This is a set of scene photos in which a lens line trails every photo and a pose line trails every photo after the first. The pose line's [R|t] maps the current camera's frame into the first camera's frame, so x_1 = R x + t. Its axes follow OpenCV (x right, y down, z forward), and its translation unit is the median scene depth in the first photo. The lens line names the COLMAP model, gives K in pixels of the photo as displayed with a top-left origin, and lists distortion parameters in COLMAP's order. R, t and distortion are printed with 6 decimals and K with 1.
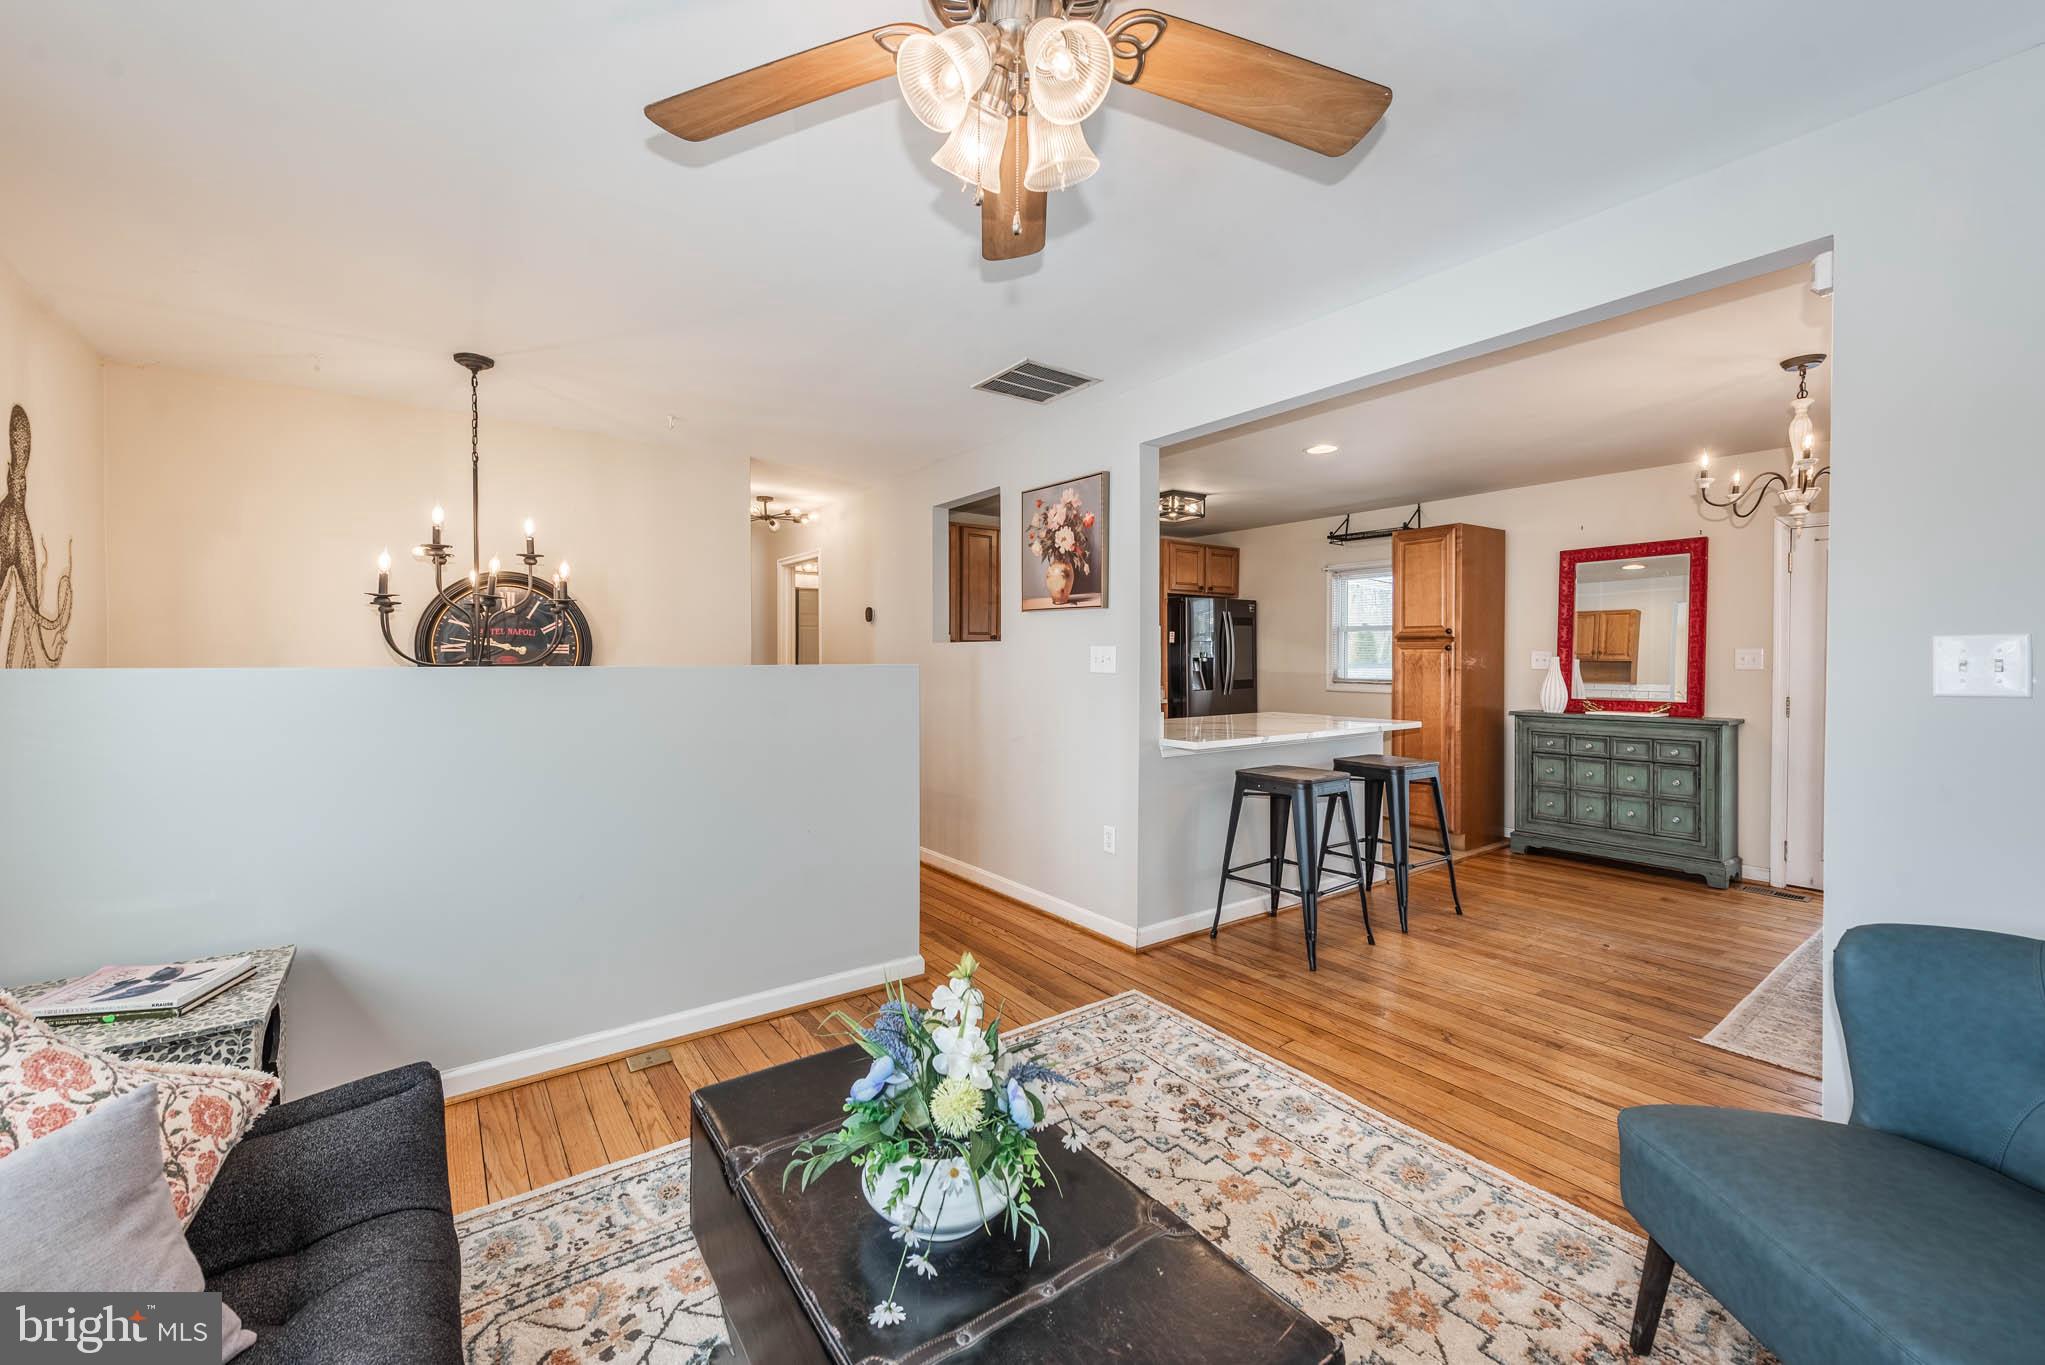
lens RADIAL K [[821.9, 0, 1028.3], [0, 821.9, 658.7], [0, 0, 1]] dist [0.018962, -0.000031]
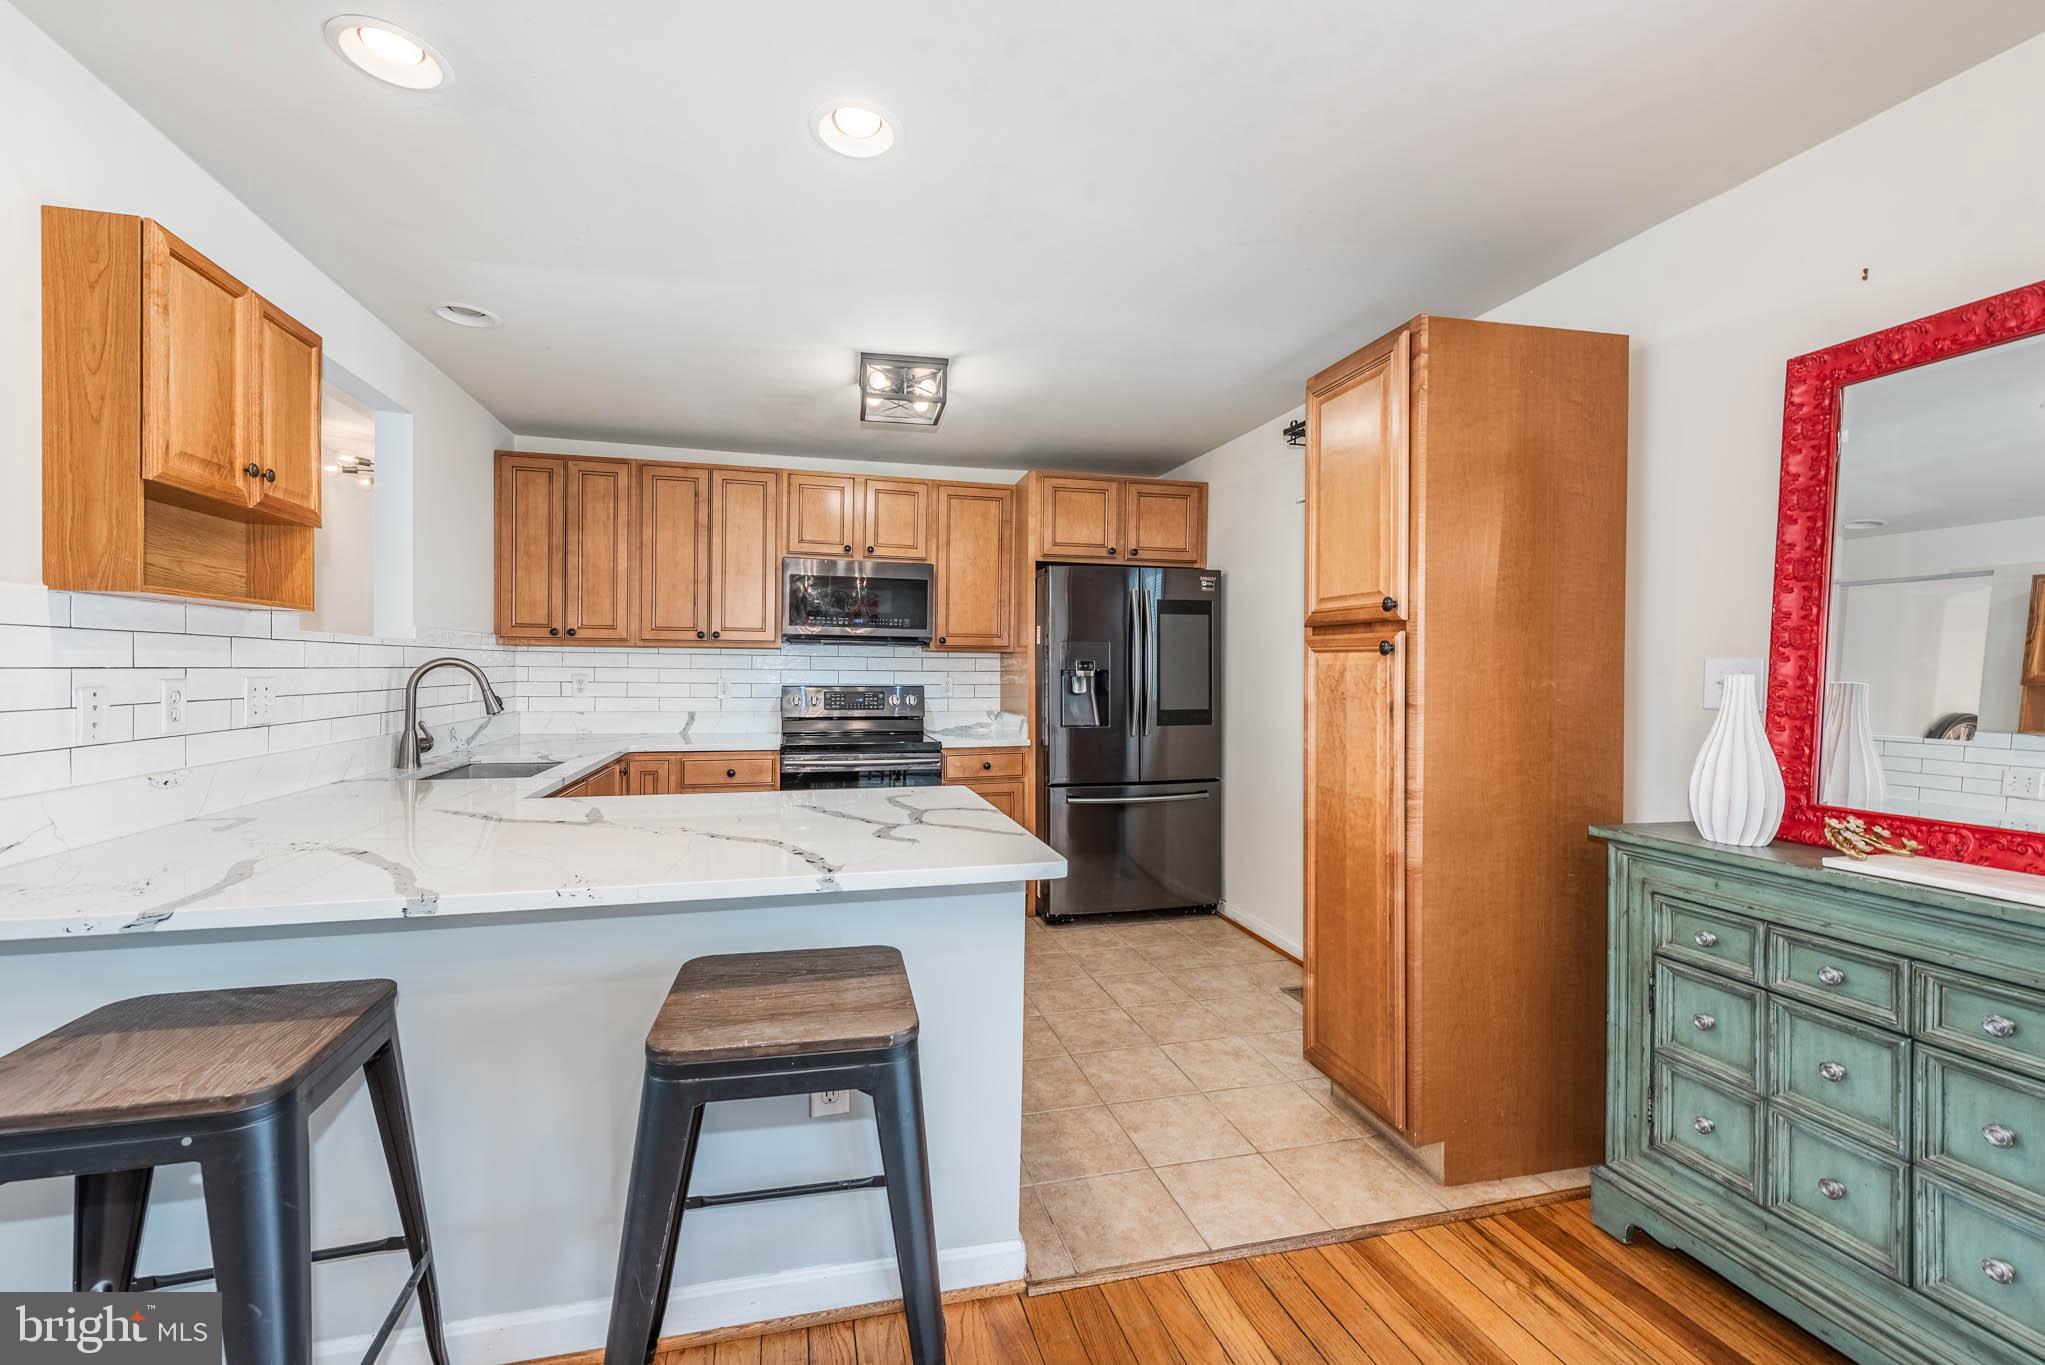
lens RADIAL K [[840.4, 0, 948.0], [0, 840.4, 666.0], [0, 0, 1]] dist [0.004917, -0.000065]
pose [[0.915379, 0.006672, -0.402538, 0.477782], [-0.008304, 0.999963, -0.002310, -0.002376], [0.402508, 0.005457, 0.915400, 0.560115]]
